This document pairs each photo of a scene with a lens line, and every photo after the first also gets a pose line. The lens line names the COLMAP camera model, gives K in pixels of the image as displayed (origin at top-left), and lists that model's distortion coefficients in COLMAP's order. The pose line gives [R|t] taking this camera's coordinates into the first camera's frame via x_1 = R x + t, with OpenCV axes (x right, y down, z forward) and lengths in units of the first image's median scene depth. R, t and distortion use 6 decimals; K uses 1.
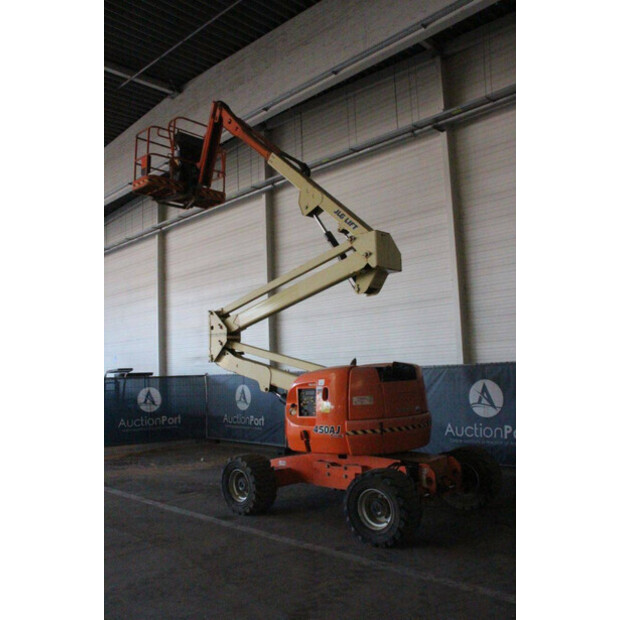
lens RADIAL K [[571.8, 0, 310.3], [0, 571.8, 316.4], [0, 0, 1]] dist [-0.084628, 0.000000]
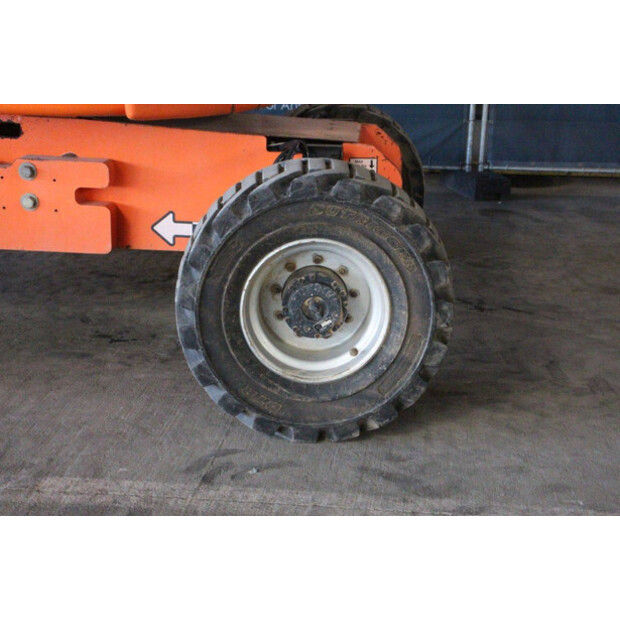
lens RADIAL K [[1018.1, 0, 314.7], [0, 1018.1, 311.7], [0, 0, 1]] dist [0.299216, 0.000000]
pose [[0.749488, -0.120319, 0.650992, -0.153664], [-0.127181, 0.938860, 0.319948, 0.140276], [-0.649686, -0.322591, 0.688362, 0.502892]]
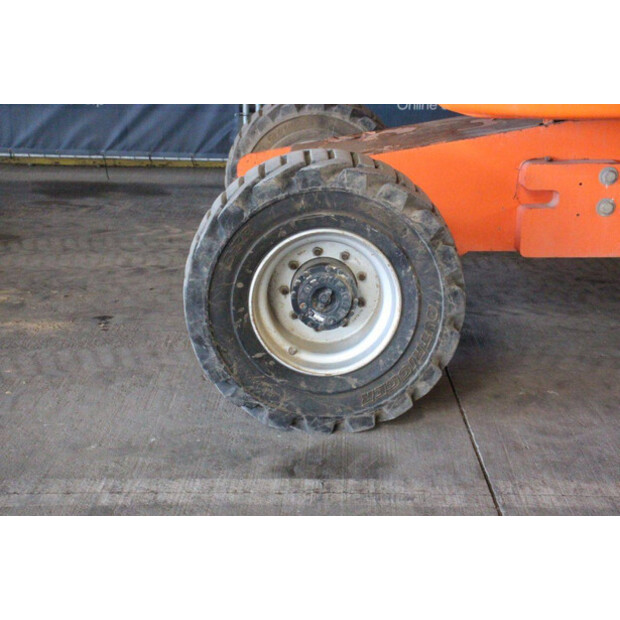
lens RADIAL K [[1018.1, 0, 306.6], [0, 1018.1, 312.0], [0, 0, 1]] dist [0.299216, 0.000000]
pose [[0.694238, -0.157408, 0.702323, -0.380196], [-0.110413, 0.940951, 0.320032, 0.173895], [-0.711227, -0.299724, 0.635863, 0.733195]]
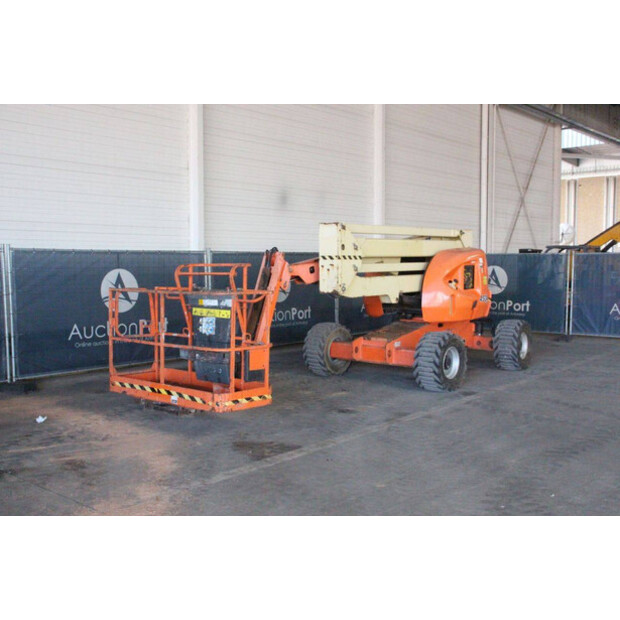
lens RADIAL K [[674.8, 0, 325.8], [0, 674.8, 317.6], [0, 0, 1]] dist [-0.052741, 0.000000]
pose [[-0.093435, -0.042916, 0.994700, -1.217817], [-0.094212, 0.994969, 0.034078, 0.192777], [-0.991158, -0.090528, -0.097008, 1.284001]]
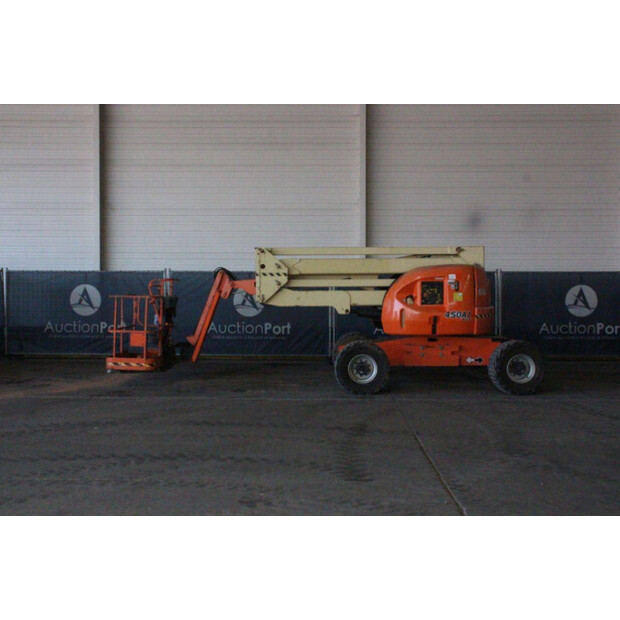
lens RADIAL K [[727.2, 0, 312.9], [0, 727.2, 308.0], [0, 0, 1]] dist [-0.034776, 0.000000]
pose [[0.714173, 0.020005, 0.699683, -1.124587], [-0.098756, 0.992473, 0.072425, 0.087107], [-0.692968, -0.120821, 0.710773, 0.086142]]
